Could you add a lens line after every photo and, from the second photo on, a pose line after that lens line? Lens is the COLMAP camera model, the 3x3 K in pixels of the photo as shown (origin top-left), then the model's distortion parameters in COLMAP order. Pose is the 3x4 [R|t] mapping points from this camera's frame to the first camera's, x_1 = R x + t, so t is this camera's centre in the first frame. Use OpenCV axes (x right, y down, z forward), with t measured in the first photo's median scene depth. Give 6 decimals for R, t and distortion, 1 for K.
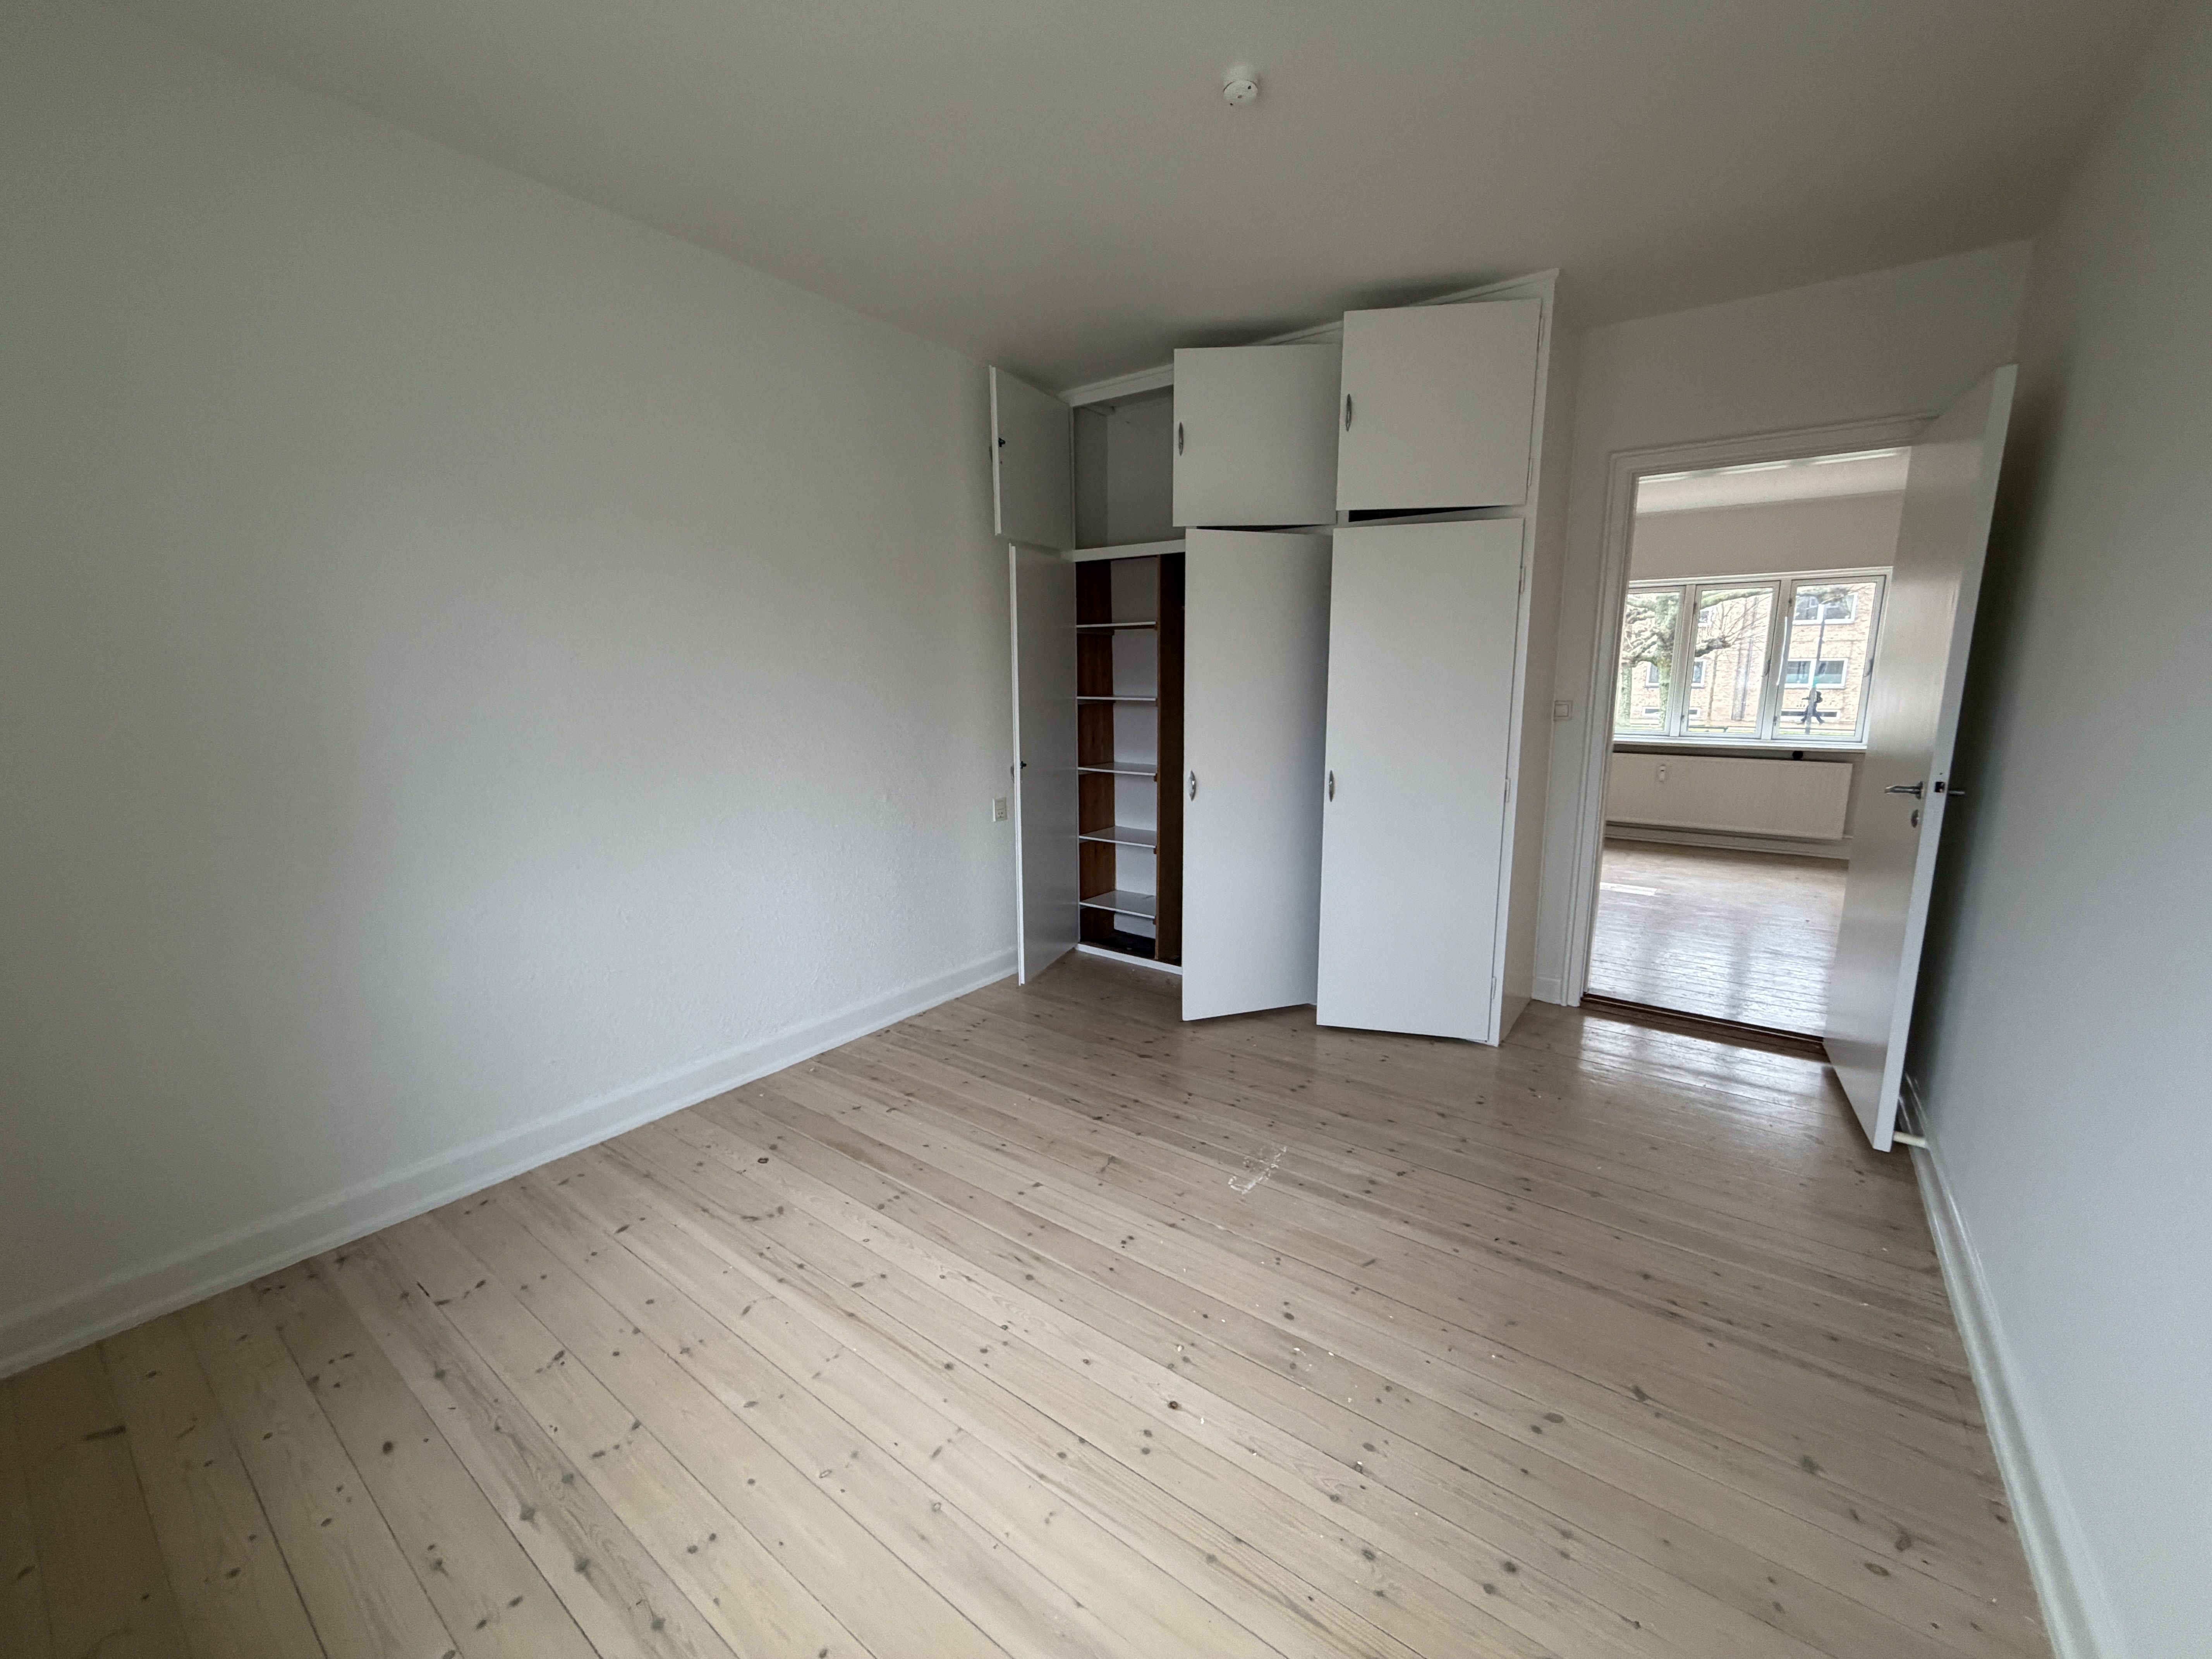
lens RADIAL K [[886.0, 0, 1092.8], [0, 886.0, 826.7], [0, 0, 1]] dist [-0.000108, 0.000188]
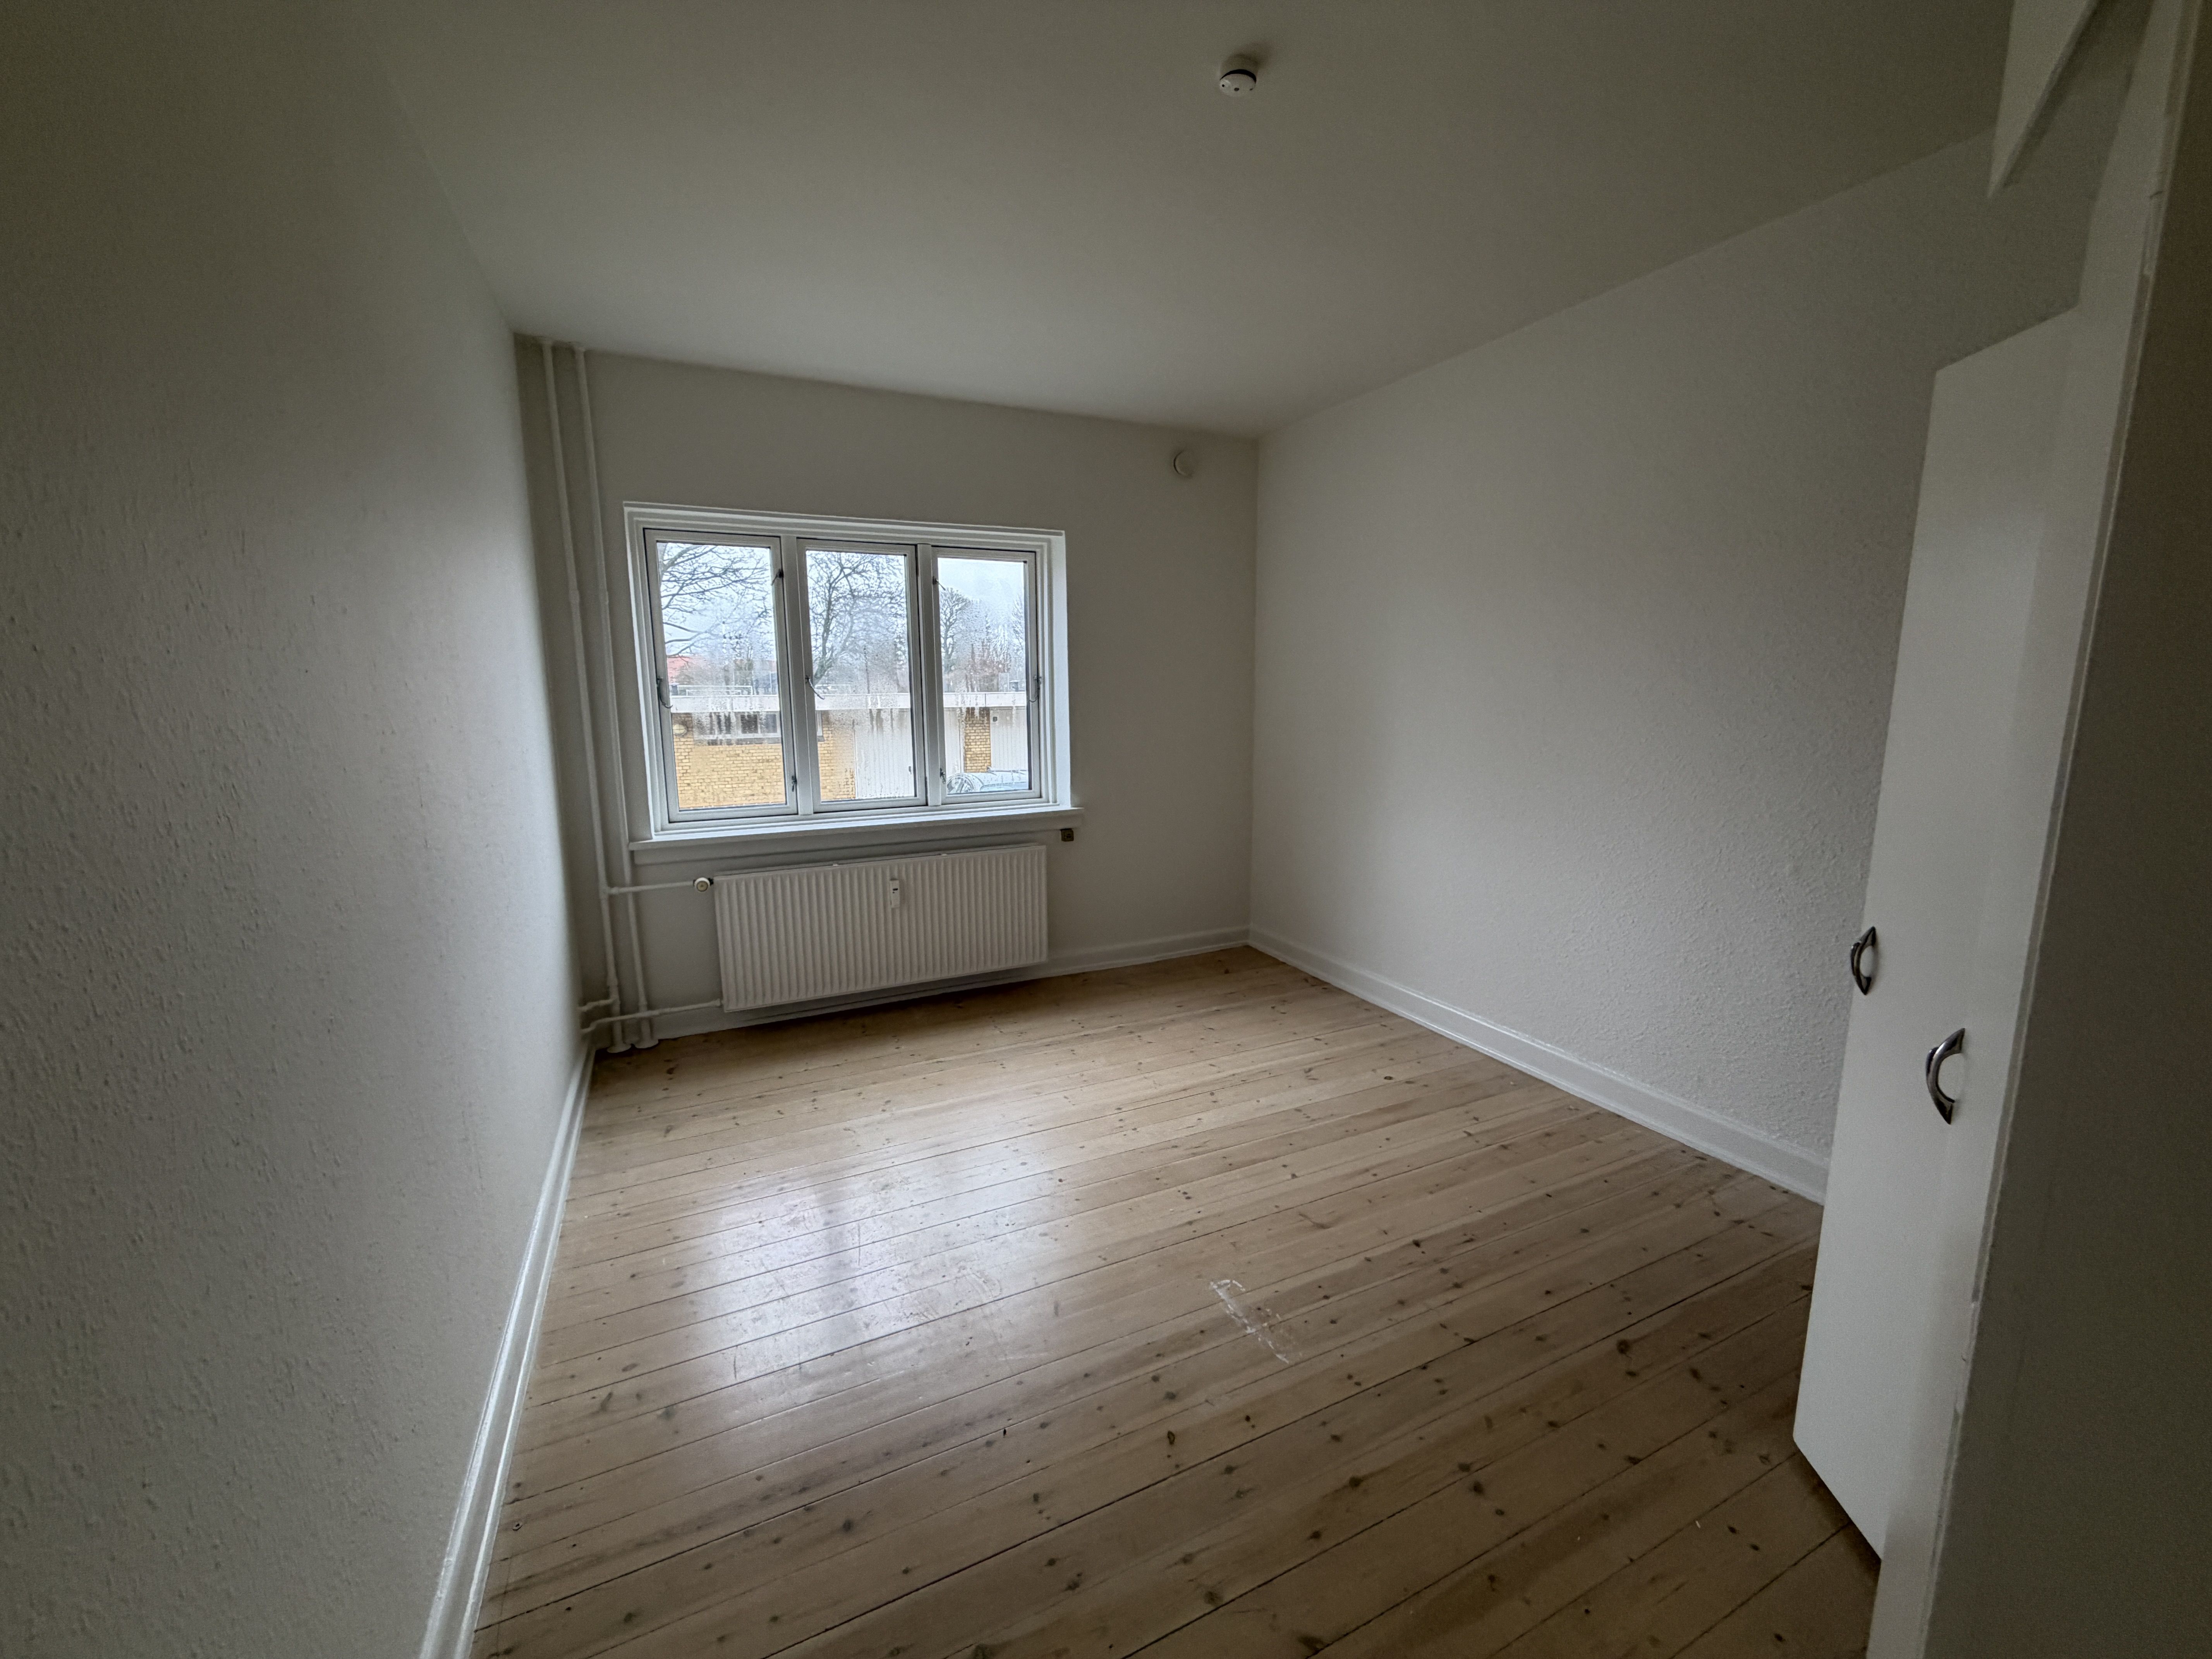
lens RADIAL K [[886.0, 0, 1104.1], [0, 886.0, 833.9], [0, 0, 1]] dist [-0.000108, 0.000188]
pose [[-0.464816, 0.154250, -0.871868, 0.899845], [-0.138288, 0.959976, 0.243563, -0.219190], [0.874541, 0.233781, -0.424881, 1.134785]]
